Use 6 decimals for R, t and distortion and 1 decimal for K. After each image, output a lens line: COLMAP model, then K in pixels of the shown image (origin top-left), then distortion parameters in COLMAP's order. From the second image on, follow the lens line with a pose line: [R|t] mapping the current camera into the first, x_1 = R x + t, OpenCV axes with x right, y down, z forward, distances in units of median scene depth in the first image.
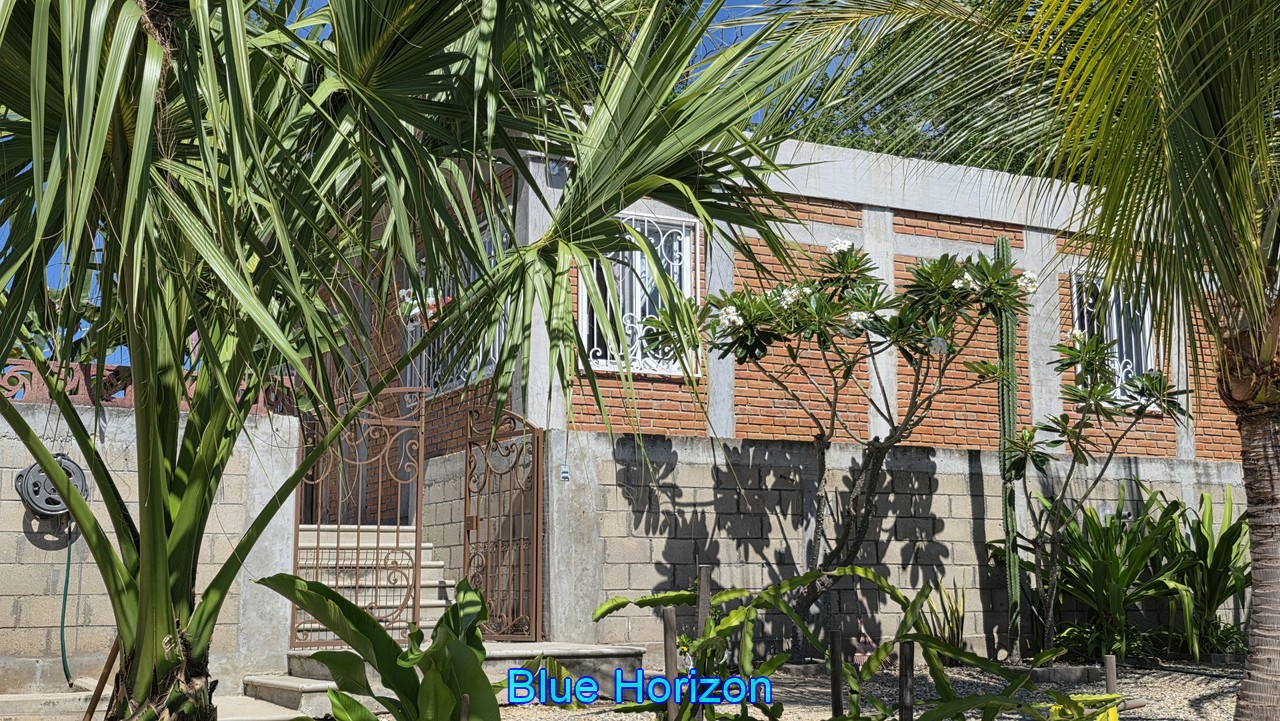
lens RADIAL K [[1513.0, 0, 644.8], [0, 1513.0, 356.7], [0, 0, 1]] dist [0.121689, 0.000000]
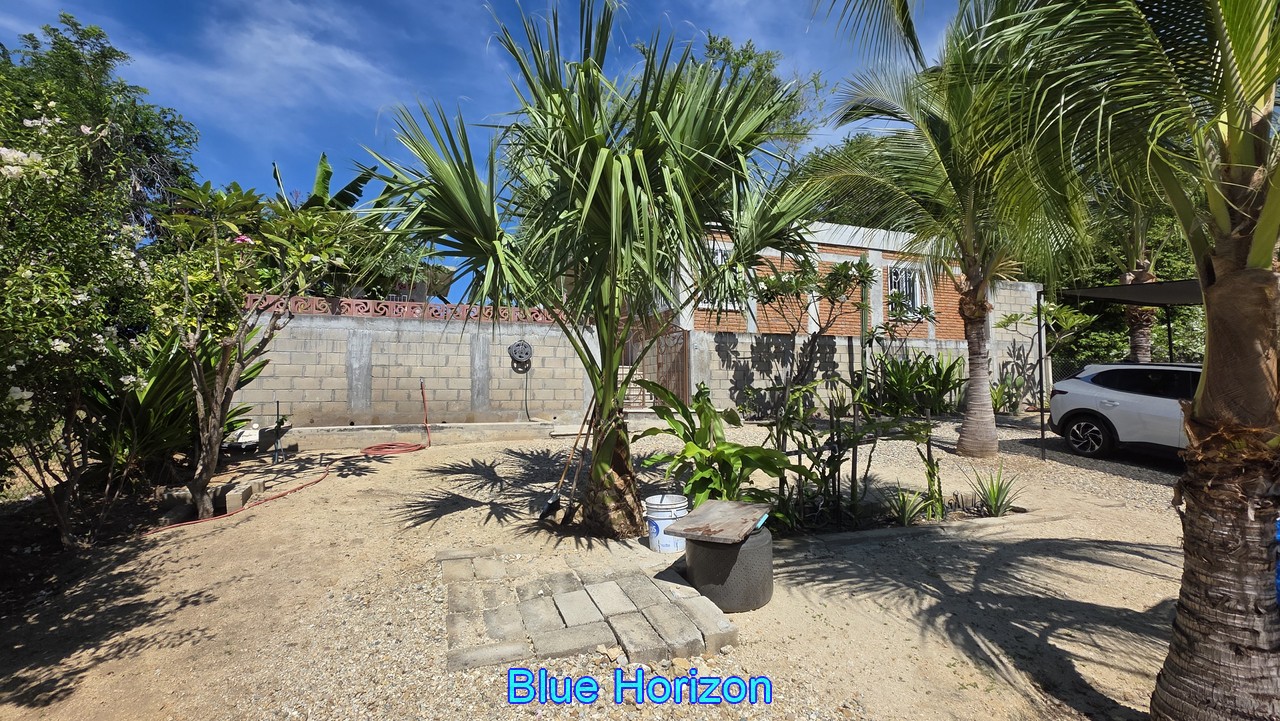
lens RADIAL K [[586.7, 0, 636.3], [0, 586.7, 364.6], [0, 0, 1]] dist [0.030385, 0.000074]
pose [[0.994639, -0.003322, -0.103353, -0.049250], [0.014271, 0.994330, 0.105377, -0.002465], [0.102417, -0.106287, 0.989047, -0.041931]]
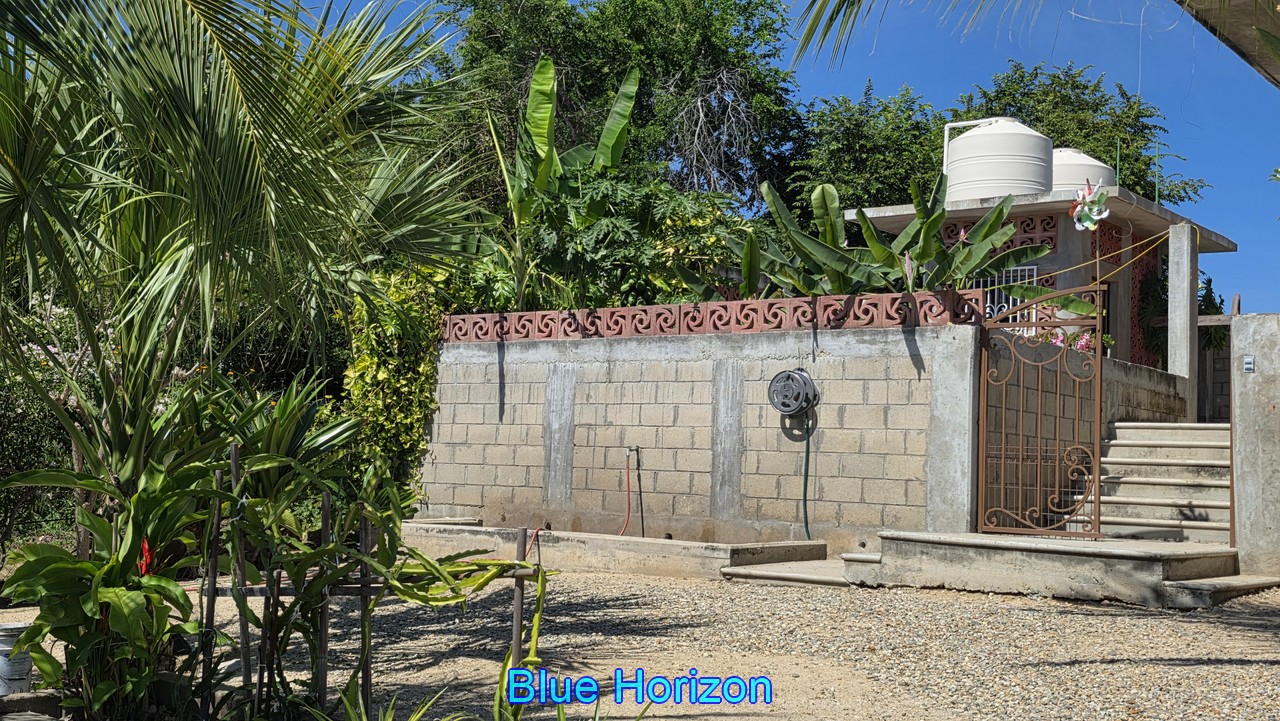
lens RADIAL K [[1513.0, 0, 643.3], [0, 1513.0, 361.8], [0, 0, 1]] dist [0.121689, 0.000000]
pose [[0.419947, -0.048952, -0.906227, 0.597587], [0.101284, 0.994834, -0.006803, 0.044398], [0.901879, -0.088929, 0.422736, 0.286420]]
